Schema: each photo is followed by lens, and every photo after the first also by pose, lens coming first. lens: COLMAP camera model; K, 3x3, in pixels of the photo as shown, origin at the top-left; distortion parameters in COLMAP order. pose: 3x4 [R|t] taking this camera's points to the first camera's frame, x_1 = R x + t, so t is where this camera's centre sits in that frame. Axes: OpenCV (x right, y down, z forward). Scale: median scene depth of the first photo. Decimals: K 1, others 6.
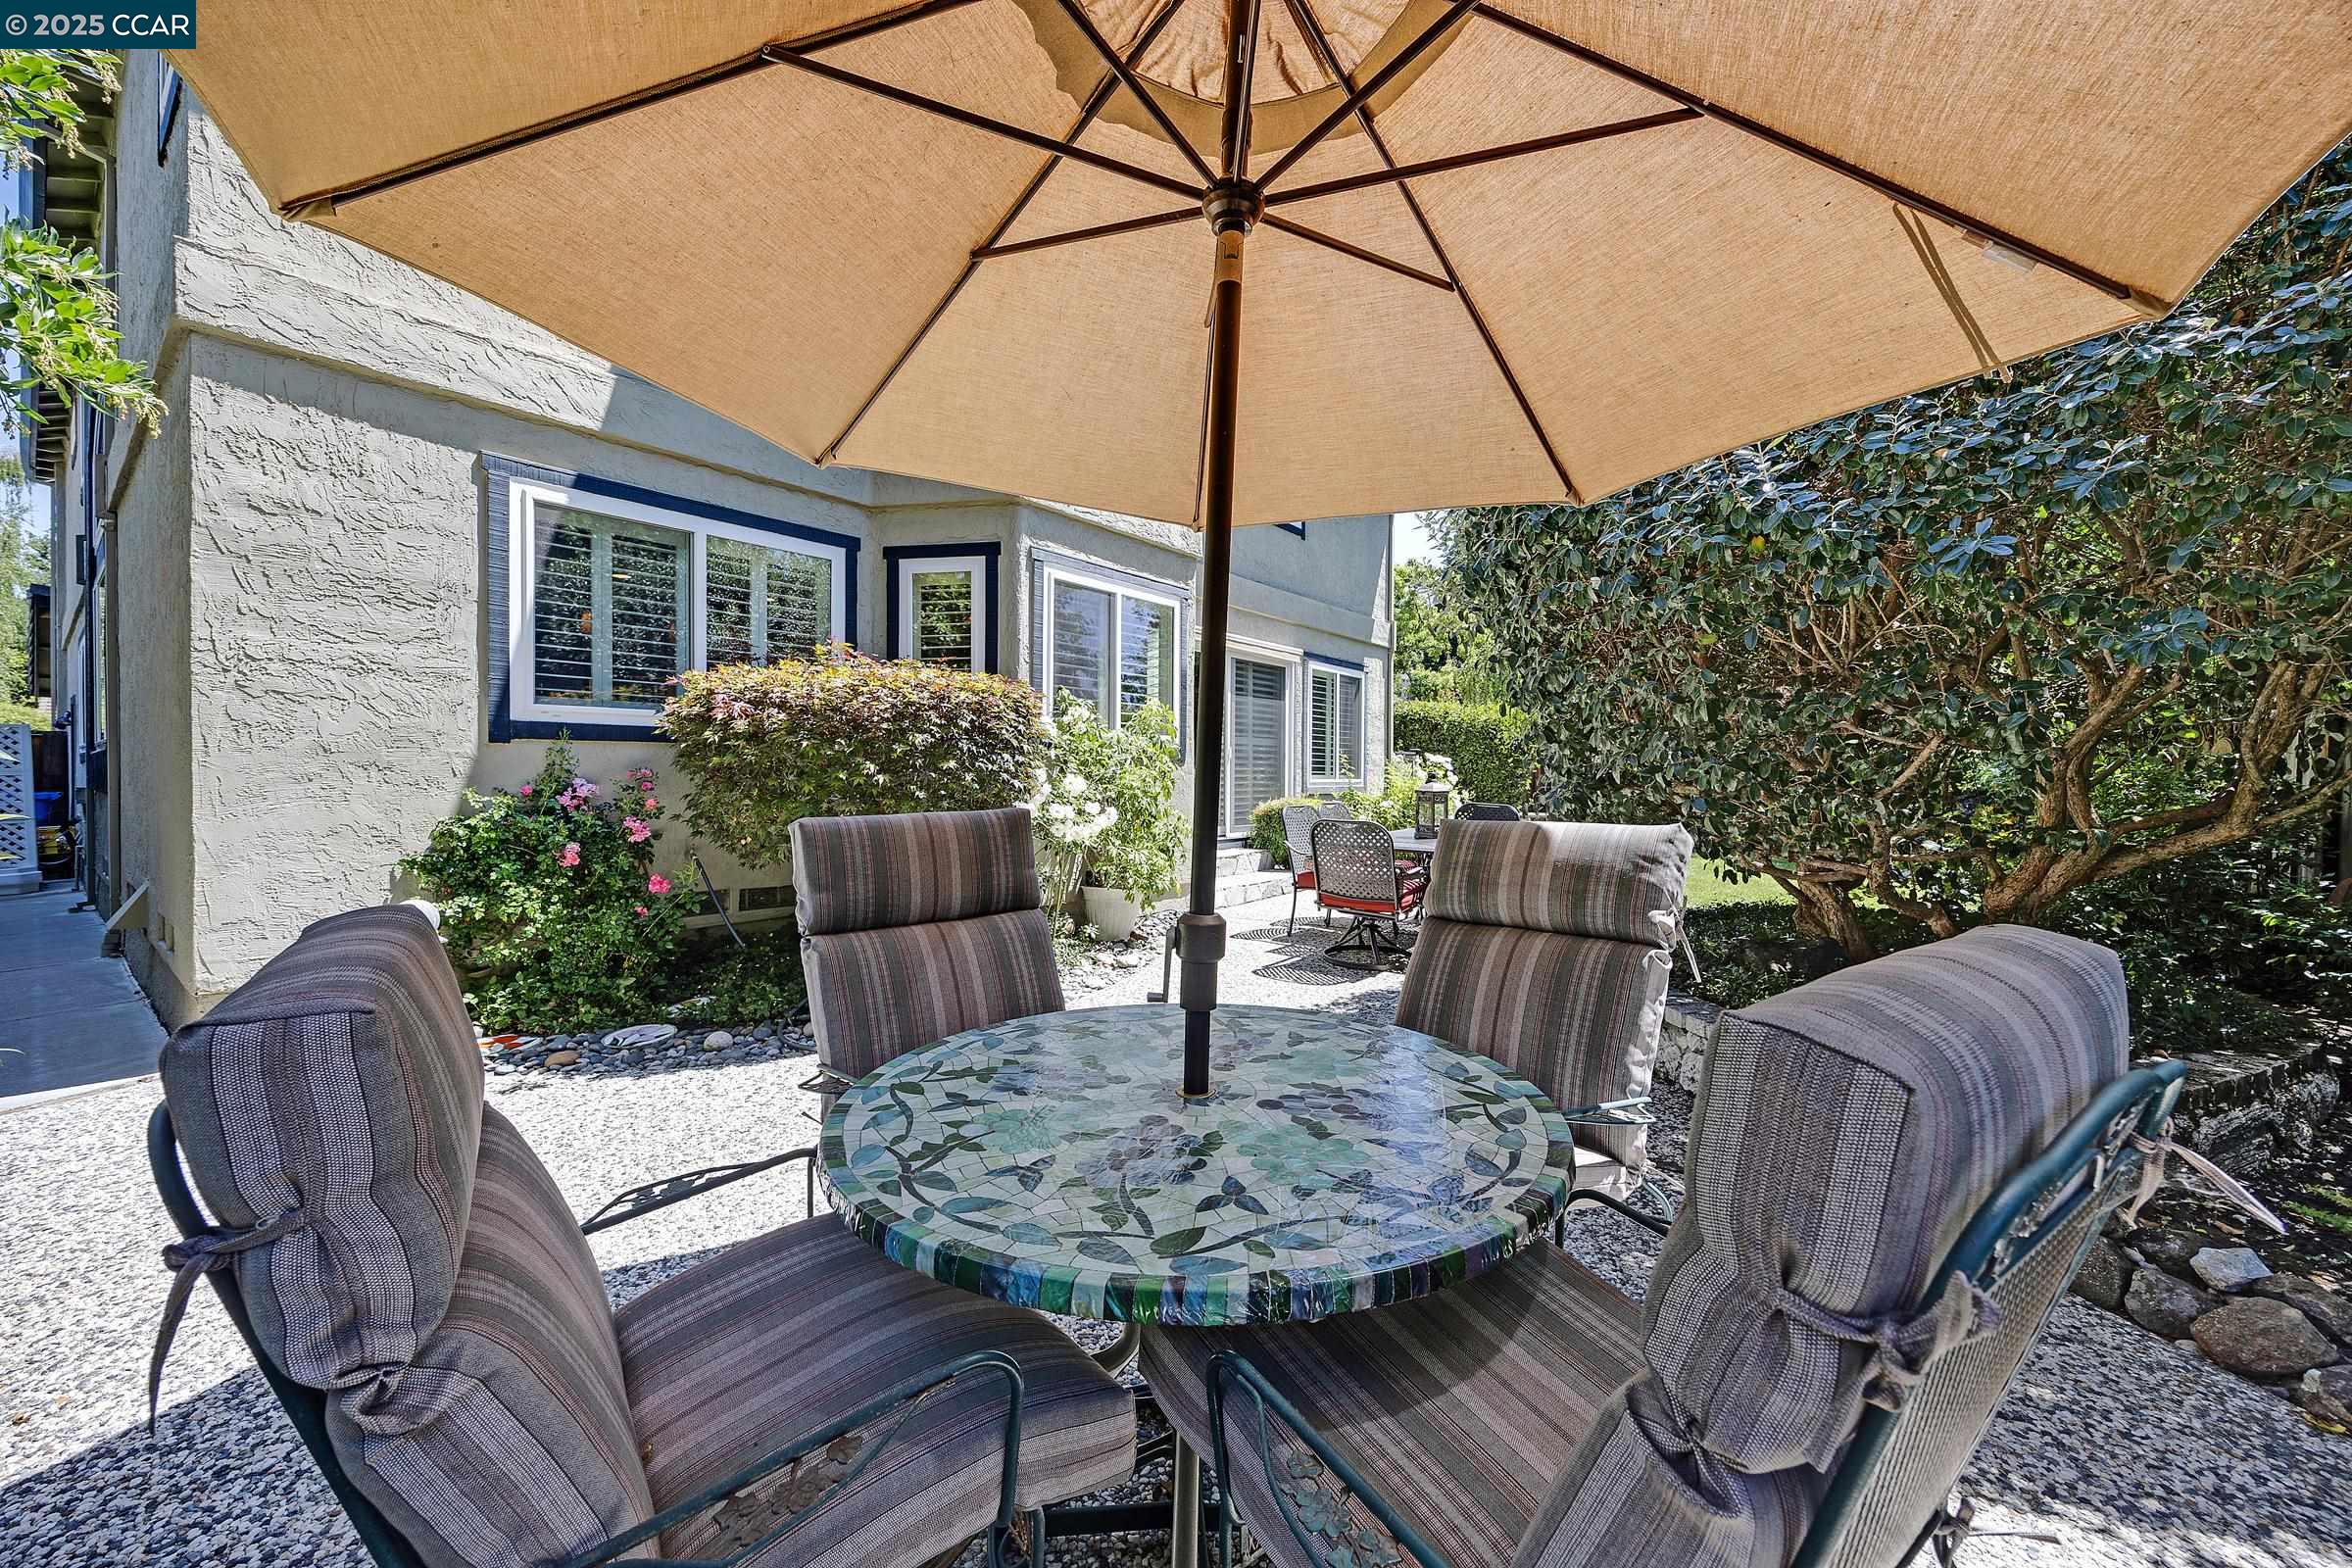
lens RADIAL K [[930.1, 0, 1177.7], [0, 930.1, 779.2], [0, 0, 1]] dist [0.008956, -0.001026]
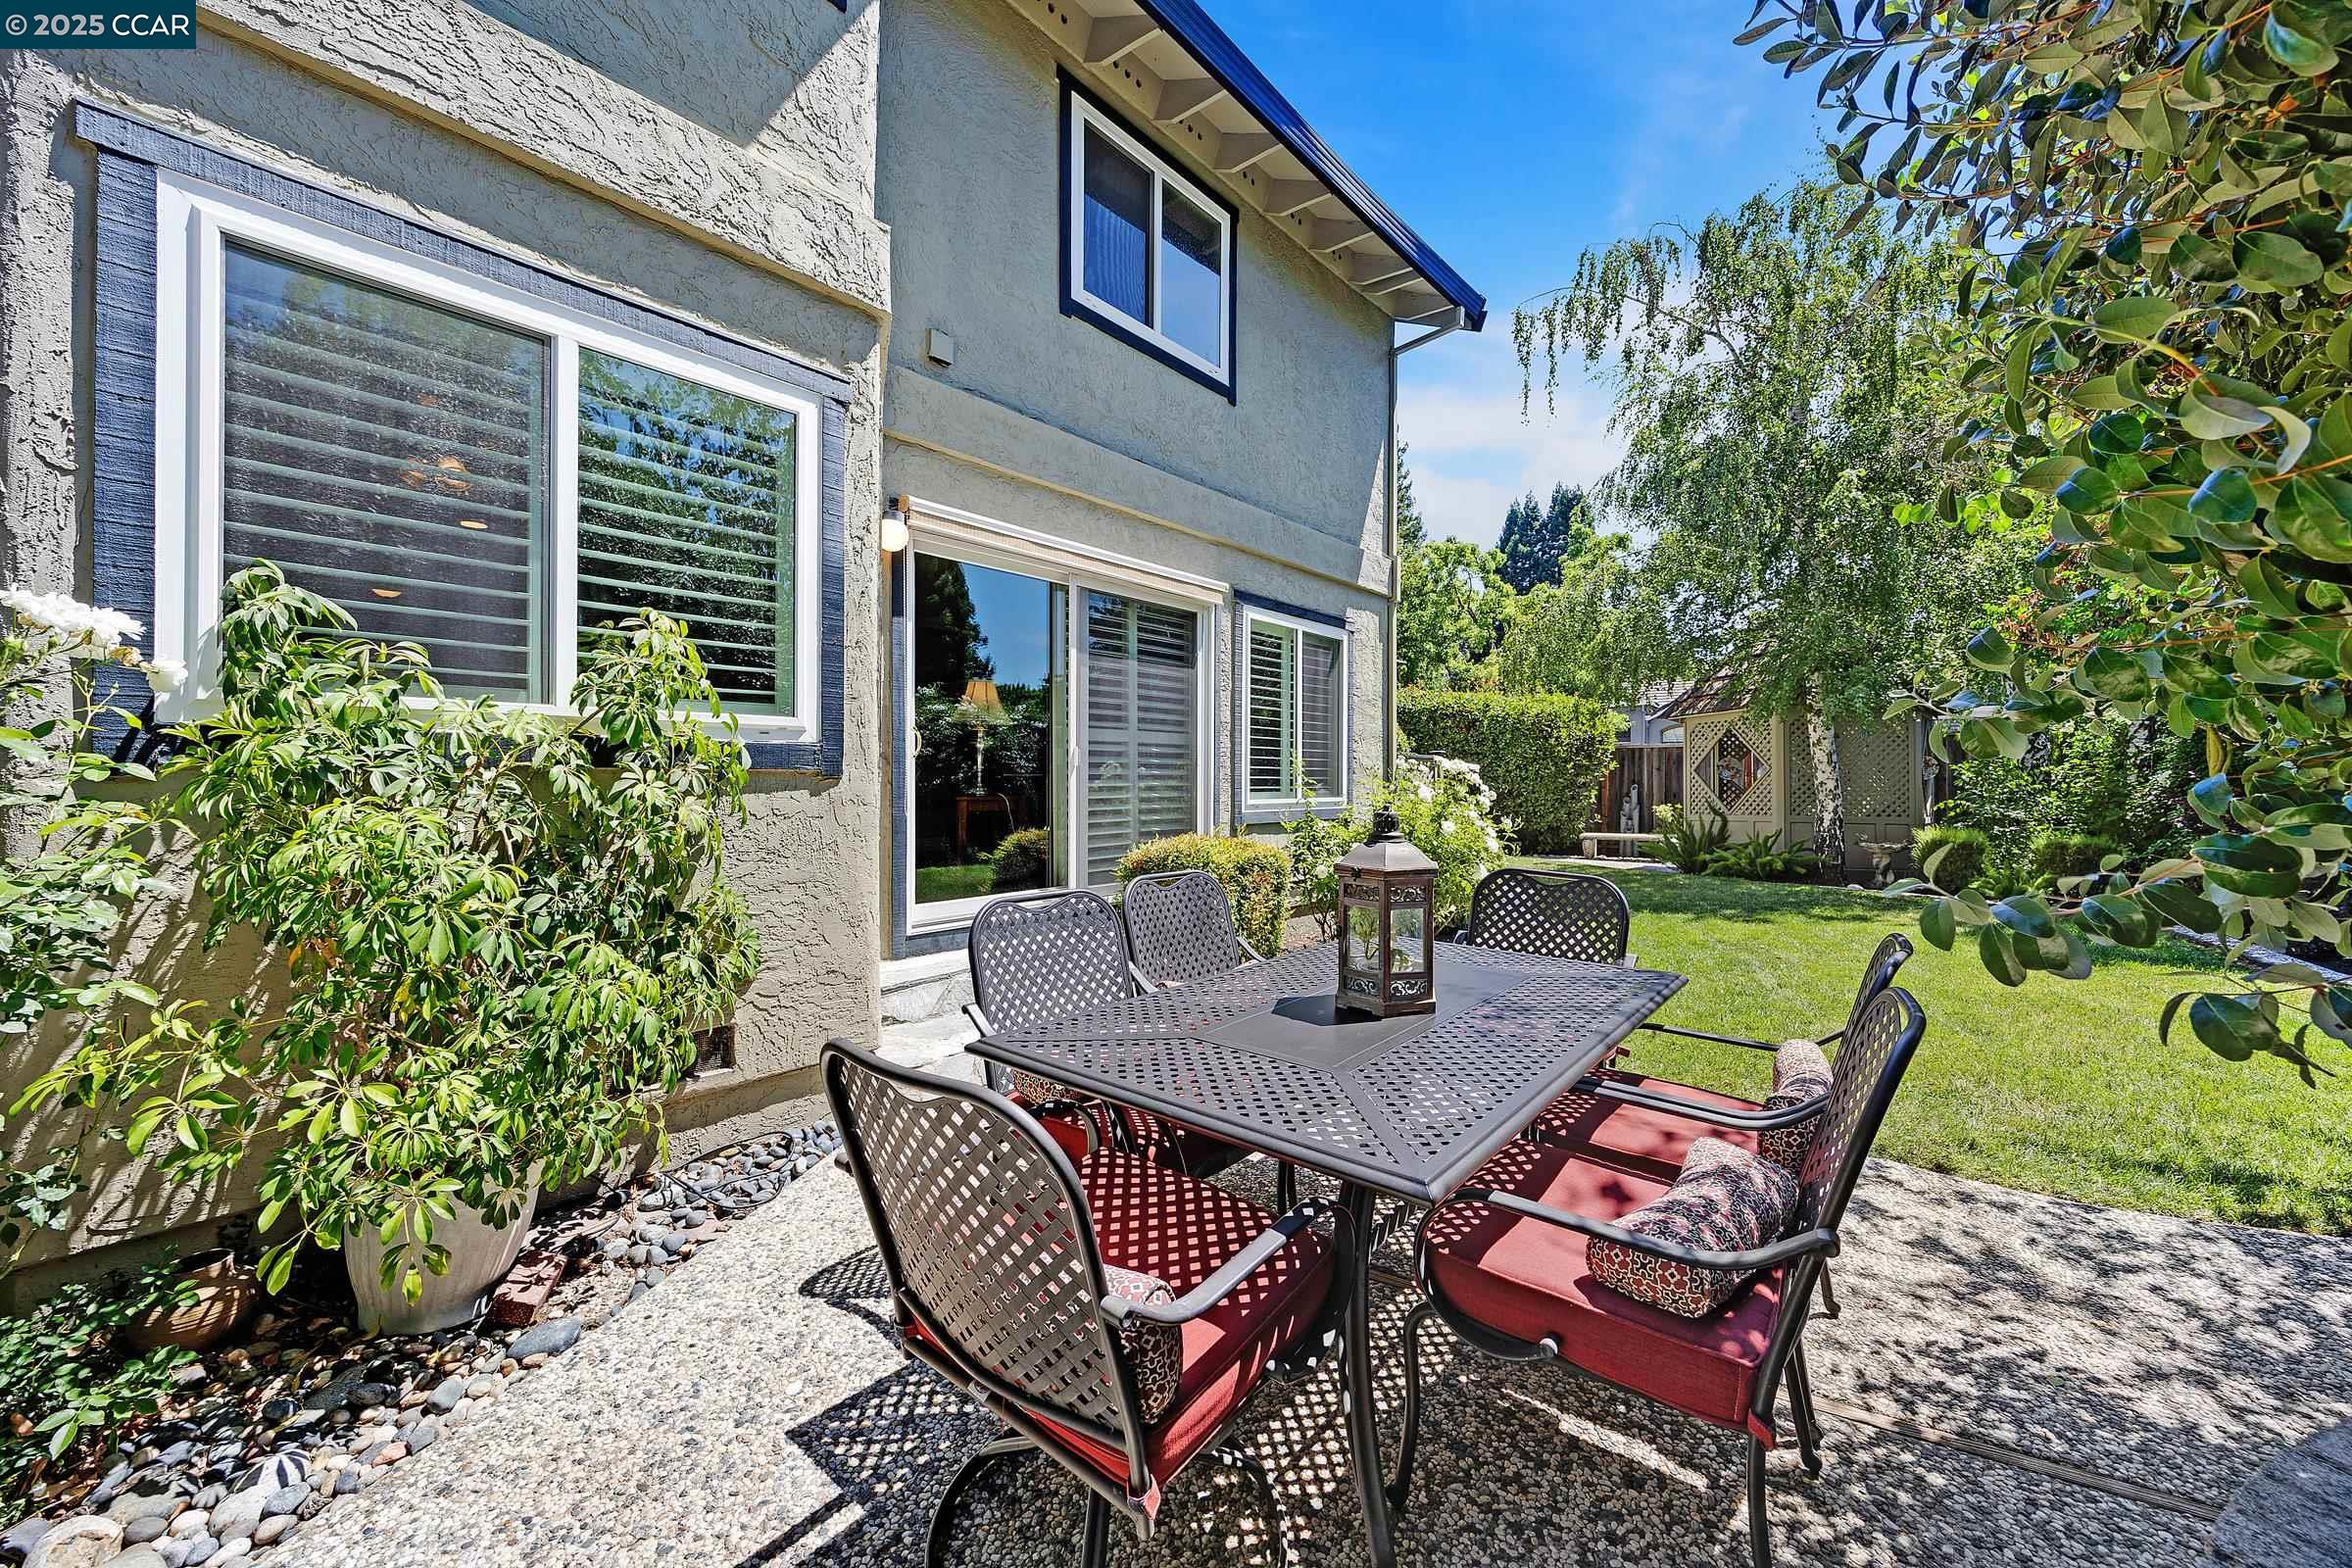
lens RADIAL K [[930.1, 0, 1176.1], [0, 930.1, 784.4], [0, 0, 1]] dist [0.008956, -0.001026]
pose [[0.998771, -0.001002, -0.049559, 0.120172], [0.001057, 0.999999, 0.001085, -0.010303], [0.049558, -0.001136, 0.998771, 0.369046]]
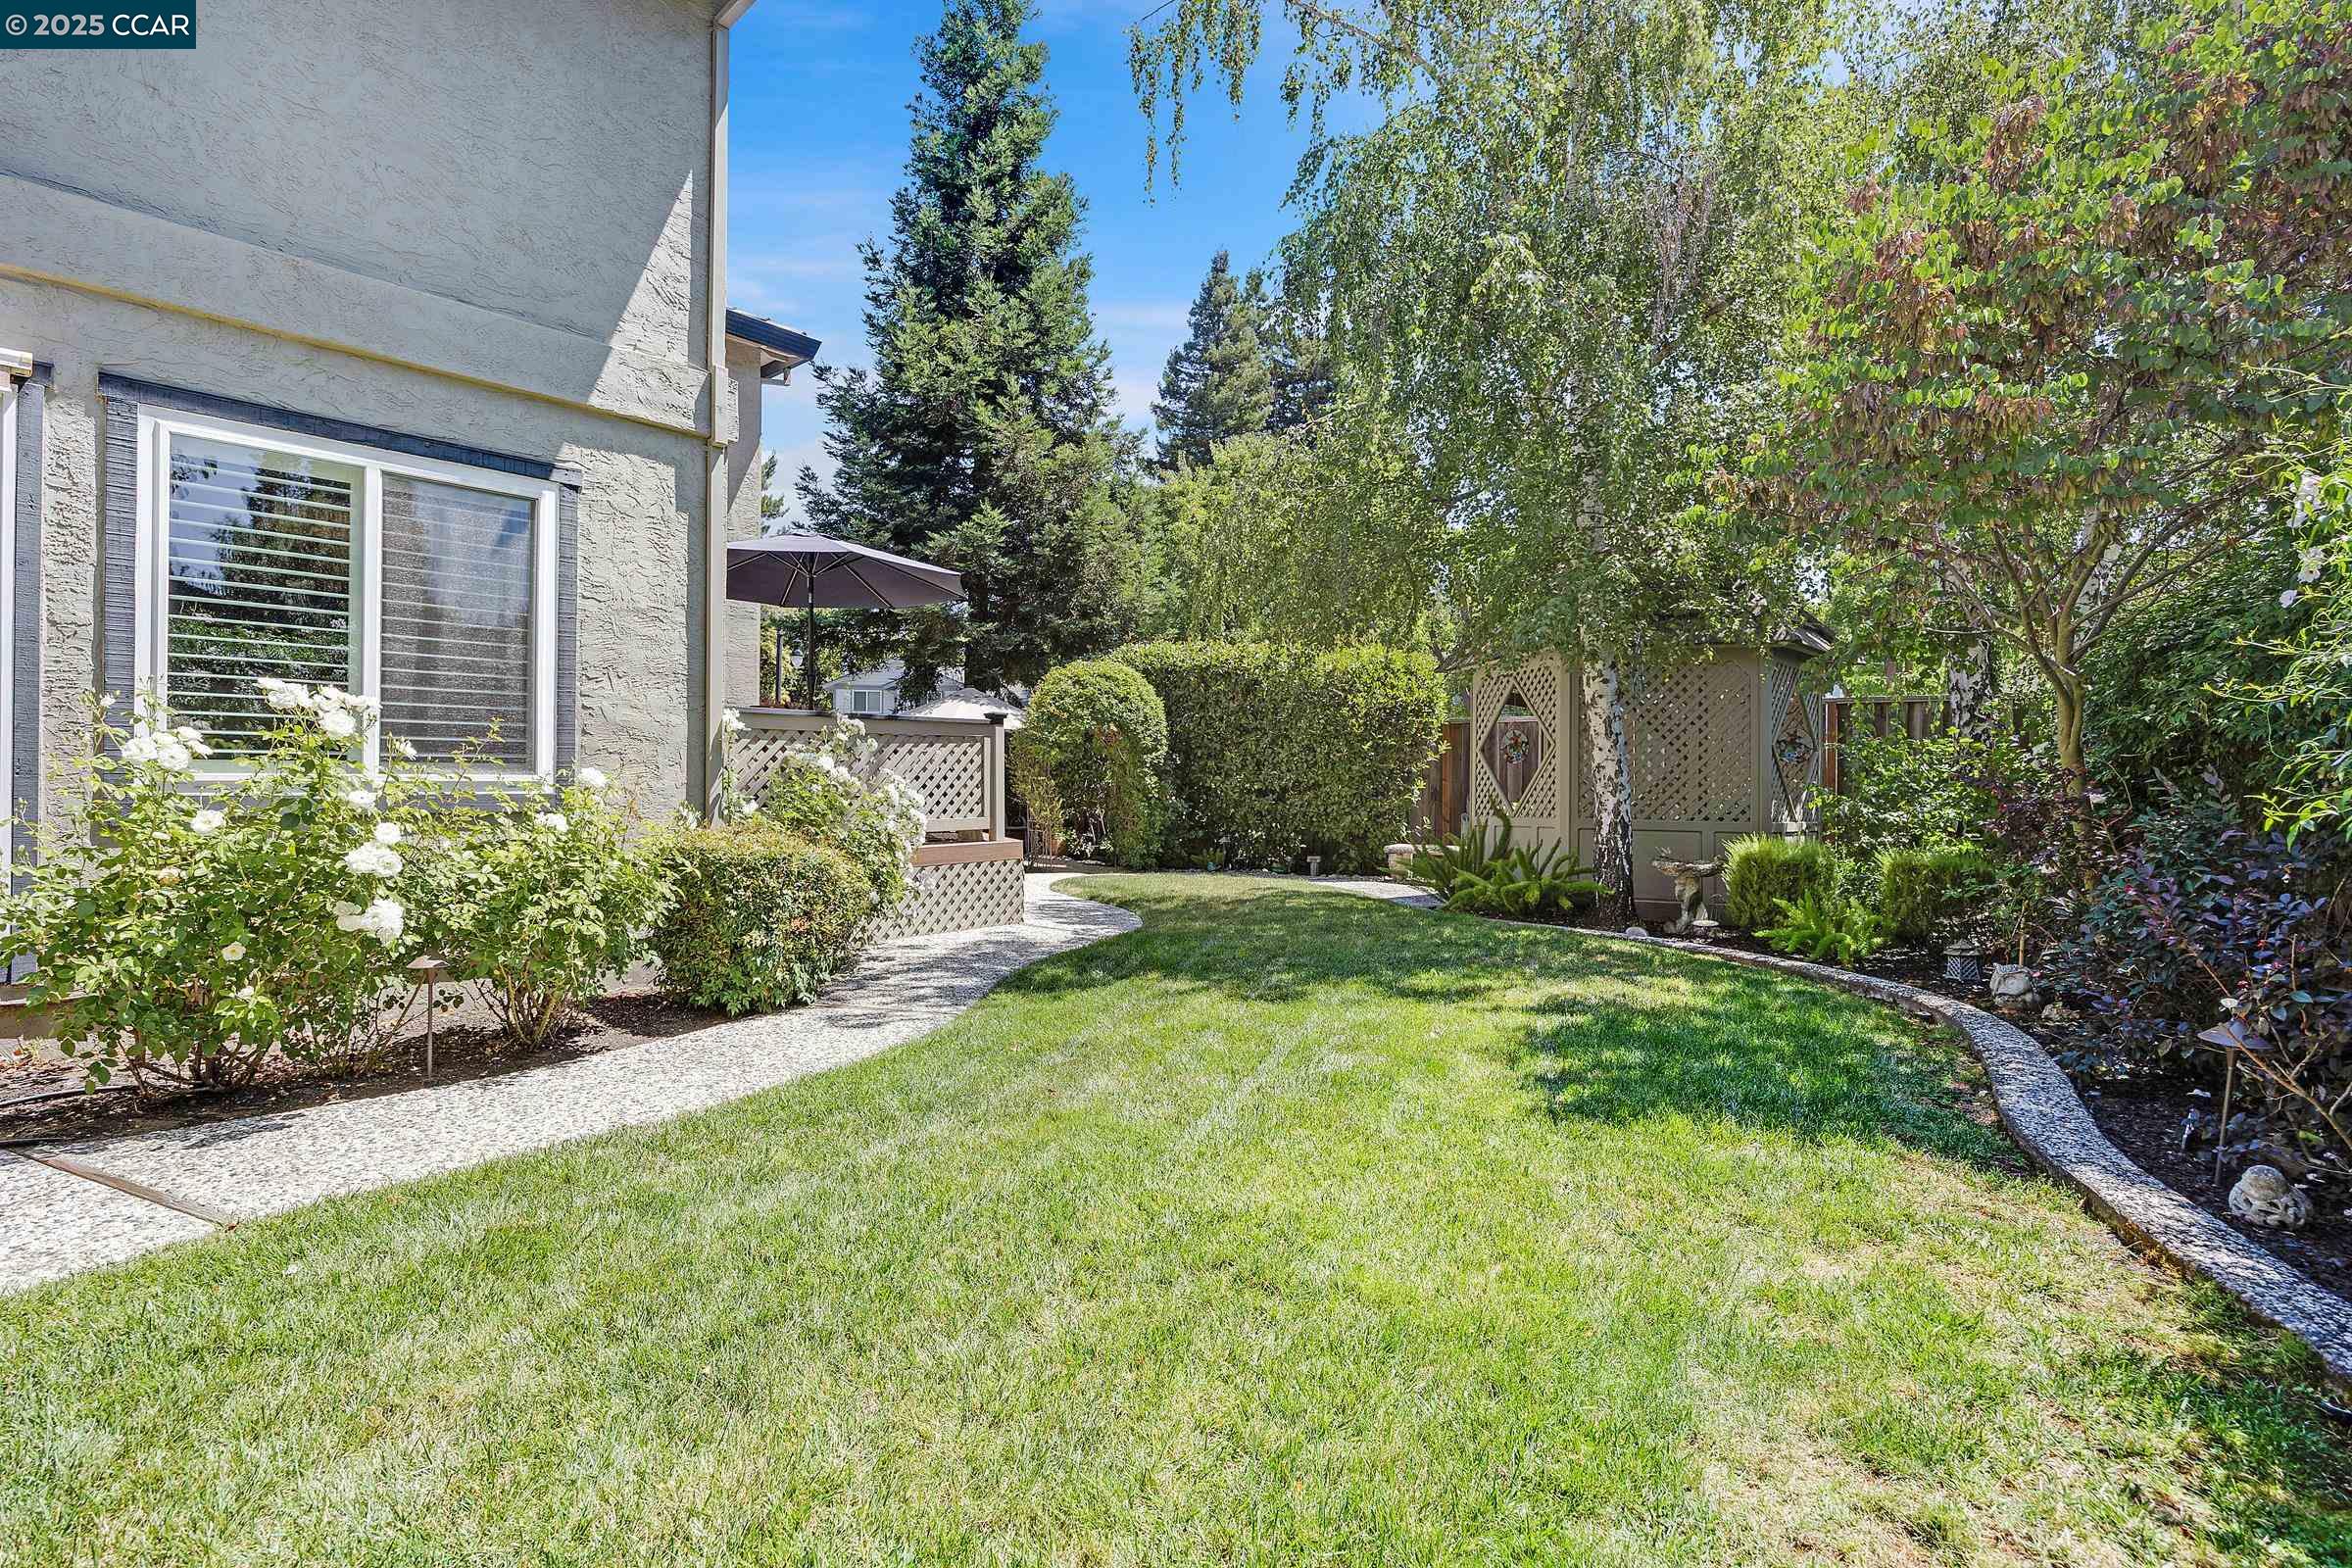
lens RADIAL K [[1137.5, 0, 1172.2], [0, 1137.5, 772.4], [0, 0, 1]] dist [0.004666, 0.000580]
pose [[0.999078, 0.000307, -0.042937, 0.480197], [-0.000650, 0.999968, -0.007955, -0.000199], [0.042933, 0.007975, 0.999046, 0.599415]]
